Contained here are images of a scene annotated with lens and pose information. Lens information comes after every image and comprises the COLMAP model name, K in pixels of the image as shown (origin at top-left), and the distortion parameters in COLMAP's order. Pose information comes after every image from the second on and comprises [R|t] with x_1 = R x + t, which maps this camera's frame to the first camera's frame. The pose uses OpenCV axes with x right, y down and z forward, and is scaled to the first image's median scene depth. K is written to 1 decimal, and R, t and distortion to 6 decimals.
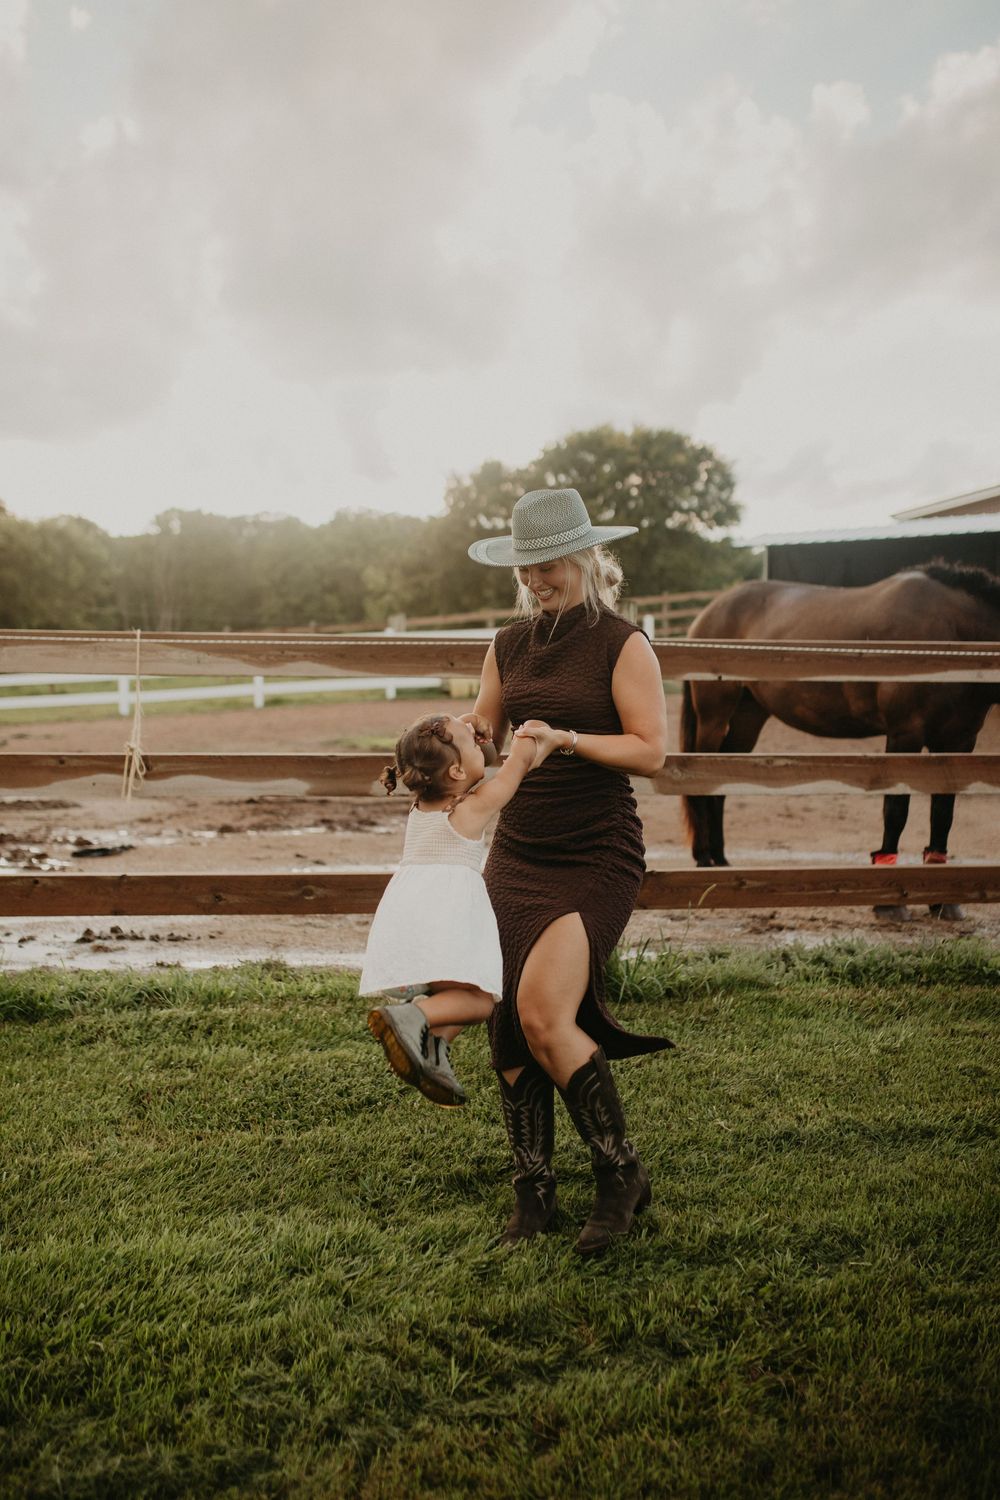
lens RADIAL K [[1373.6, 0, 500.0], [0, 1373.6, 750.0], [0, 0, 1]] dist [-0.053514, 0.010142]
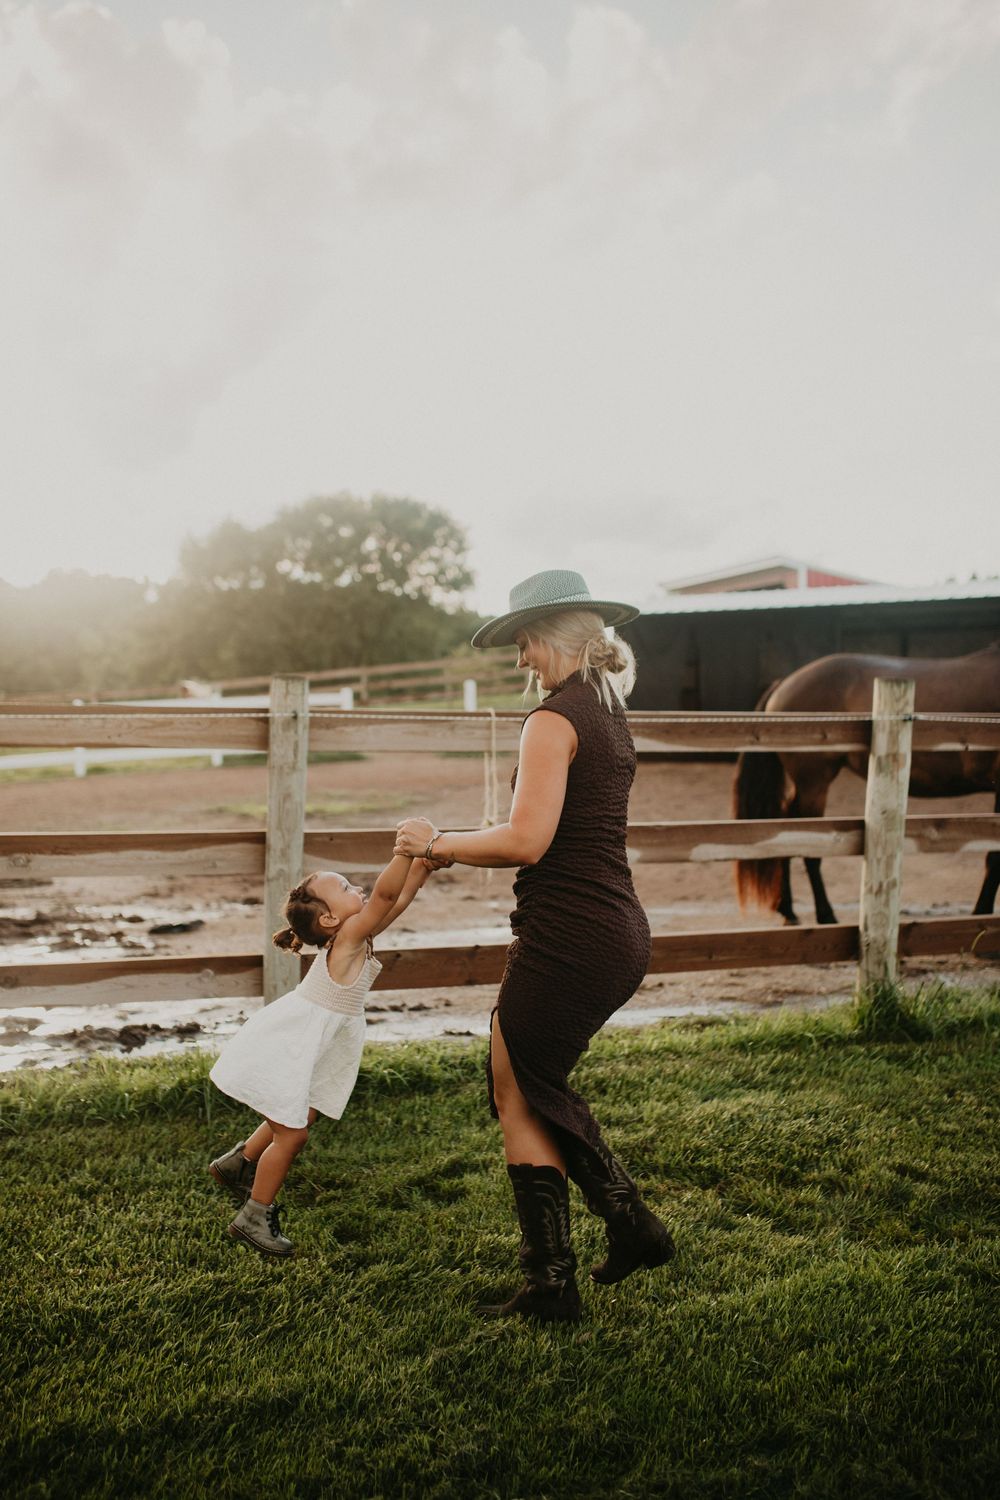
lens RADIAL K [[1373.6, 0, 500.0], [0, 1373.6, 750.0], [0, 0, 1]] dist [-0.053514, 0.010142]
pose [[0.978953, -0.013066, 0.203667, -0.444752], [0.022203, 0.998844, -0.042641, -0.010855], [-0.202874, 0.046265, 0.978111, -0.022580]]
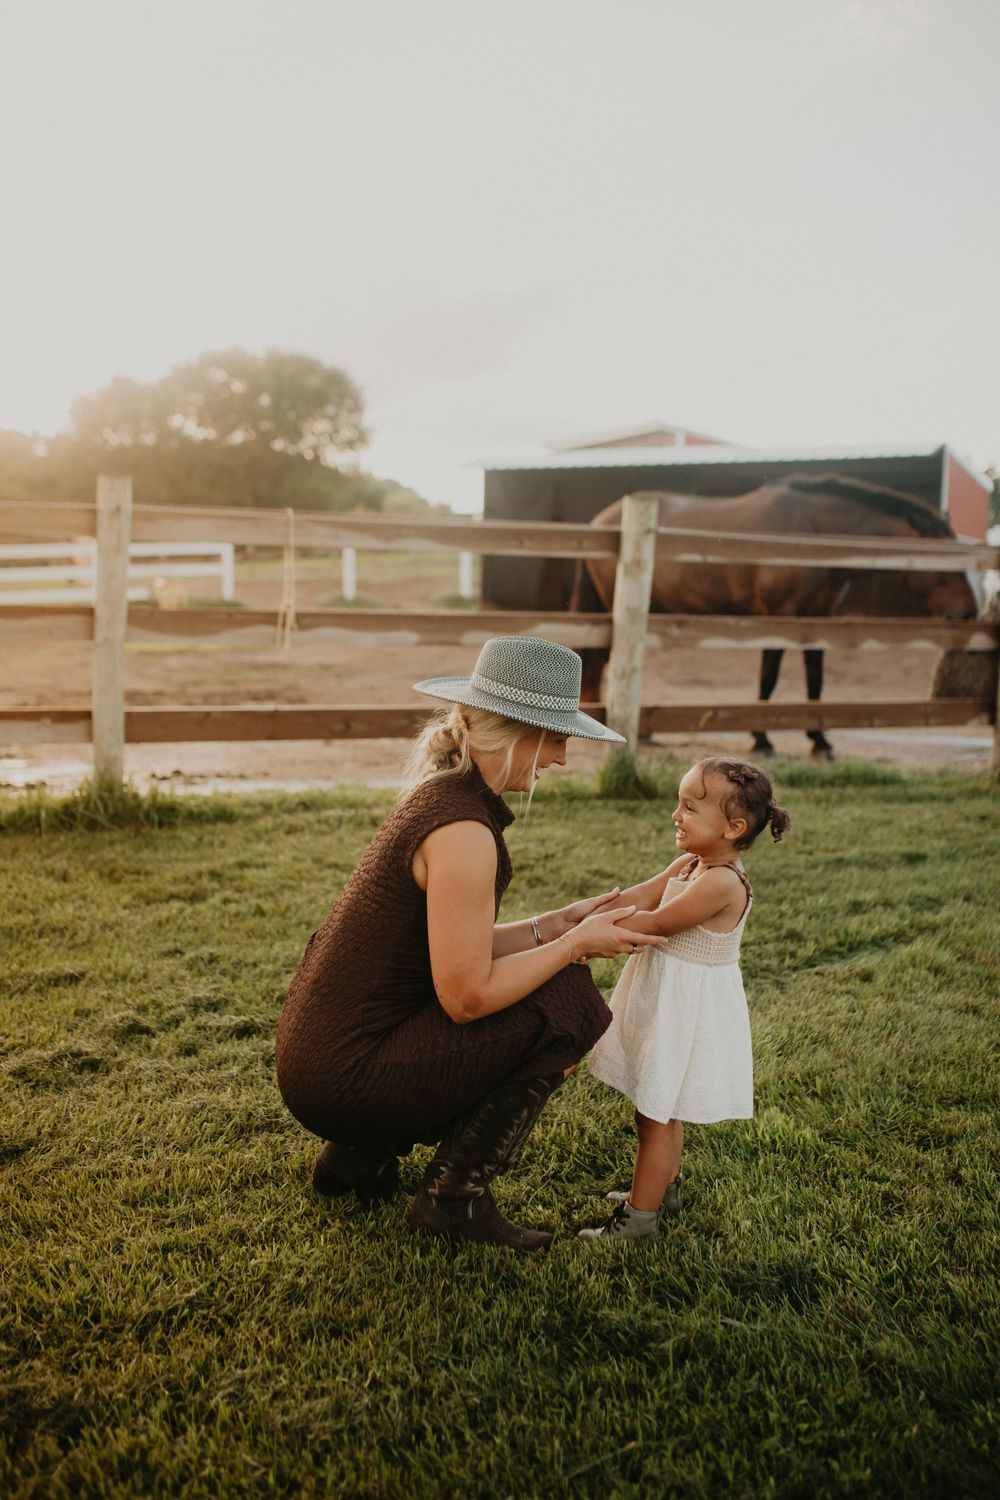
lens RADIAL K [[1373.6, 0, 500.0], [0, 1373.6, 750.0], [0, 0, 1]] dist [-0.053514, 0.010142]
pose [[0.961415, -0.019791, 0.274390, -0.401601], [0.004987, 0.998499, 0.054547, 0.059164], [-0.275058, -0.051074, 0.960070, -0.235667]]
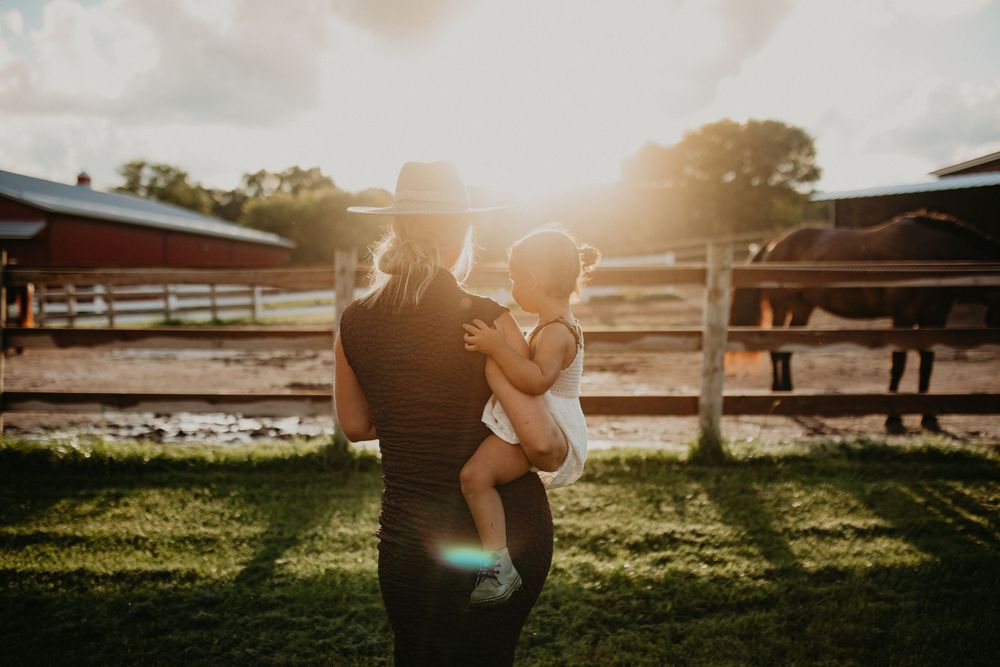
lens RADIAL K [[915.7, 0, 500.0], [0, 915.7, 333.5], [0, 0, 1]] dist [-0.053514, 0.010142]
pose [[0.985618, -0.007004, -0.168841, 0.000289], [0.006127, 0.999965, -0.005712, 0.013366], [0.168875, 0.004596, 0.985627, -0.213573]]
